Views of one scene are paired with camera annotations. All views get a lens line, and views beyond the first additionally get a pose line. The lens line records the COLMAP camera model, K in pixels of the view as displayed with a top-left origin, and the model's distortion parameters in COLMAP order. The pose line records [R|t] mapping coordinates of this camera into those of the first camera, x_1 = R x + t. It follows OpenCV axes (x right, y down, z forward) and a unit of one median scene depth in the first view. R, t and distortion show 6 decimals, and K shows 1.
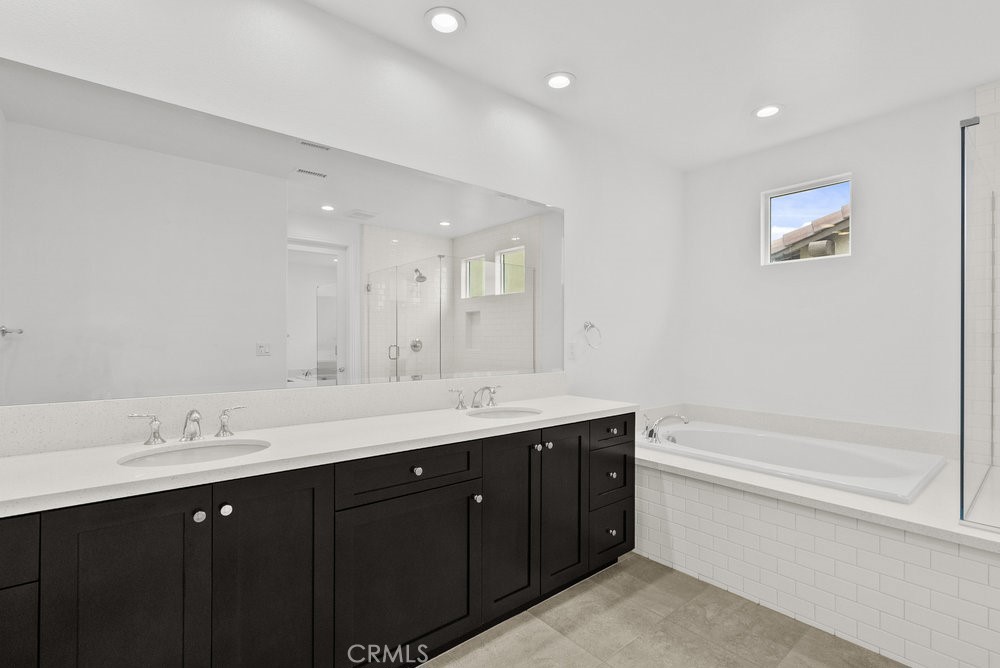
lens RADIAL K [[462.0, 0, 485.2], [0, 462.0, 339.6], [0, 0, 1]] dist [-0.005327, 0.002499]
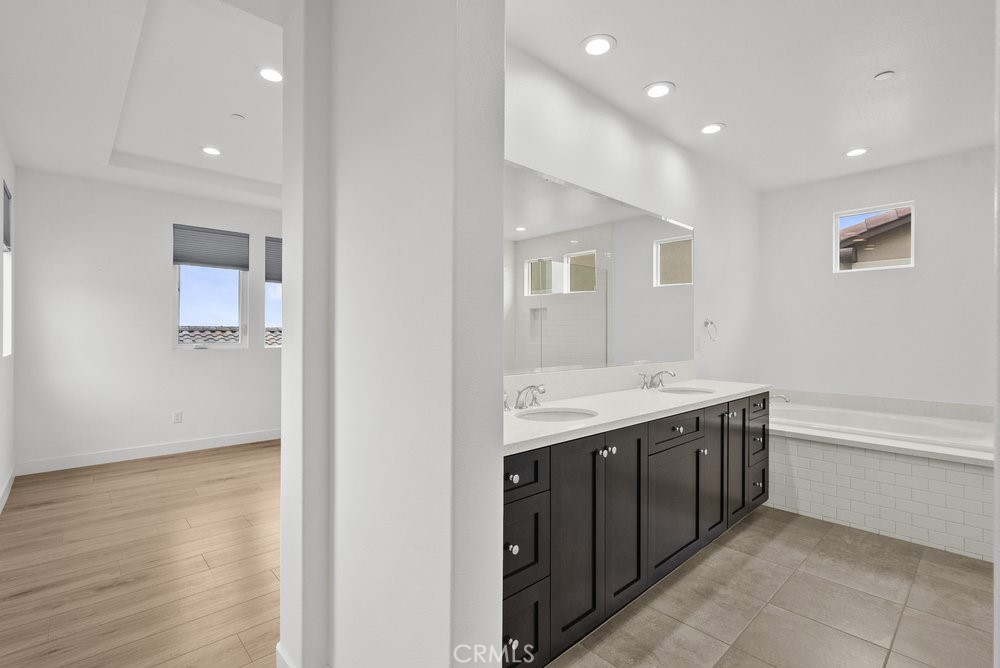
lens RADIAL K [[462.0, 0, 492.1], [0, 462.0, 331.1], [0, 0, 1]] dist [-0.005327, 0.002499]
pose [[0.998607, -0.000692, 0.052762, -0.510561], [0.000949, 0.999988, -0.004833, -0.003429], [-0.052758, 0.004877, 0.998595, -0.231285]]
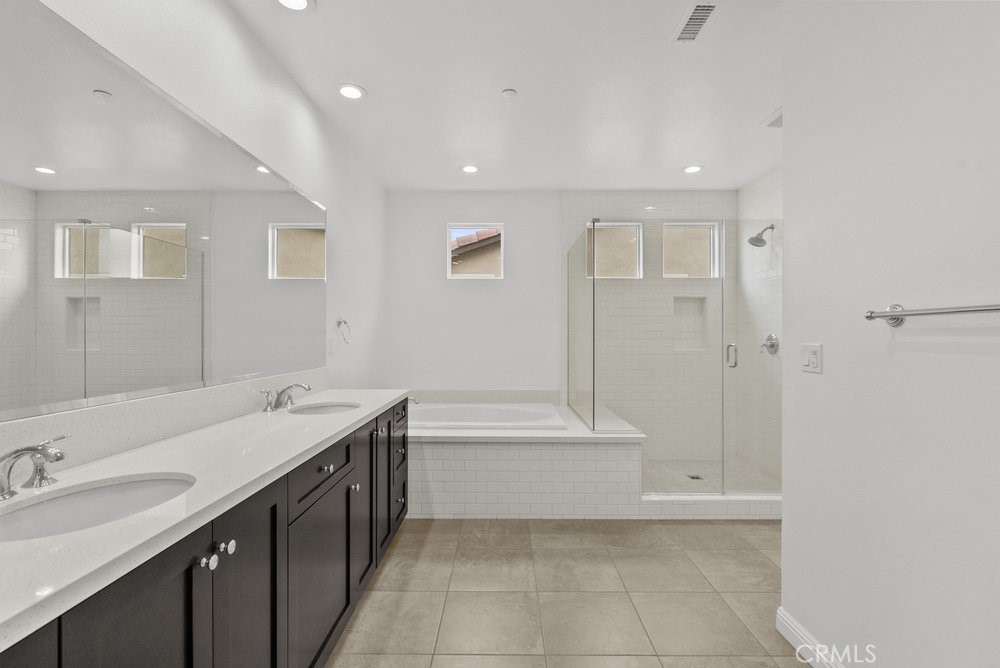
lens RADIAL K [[462.0, 0, 508.0], [0, 462.0, 333.5], [0, 0, 1]] dist [-0.005327, 0.002499]
pose [[0.632984, -0.001272, 0.774164, -0.436351], [0.003827, 0.999992, -0.001485, -0.001889], [-0.774156, 0.003903, 0.632983, 0.051072]]
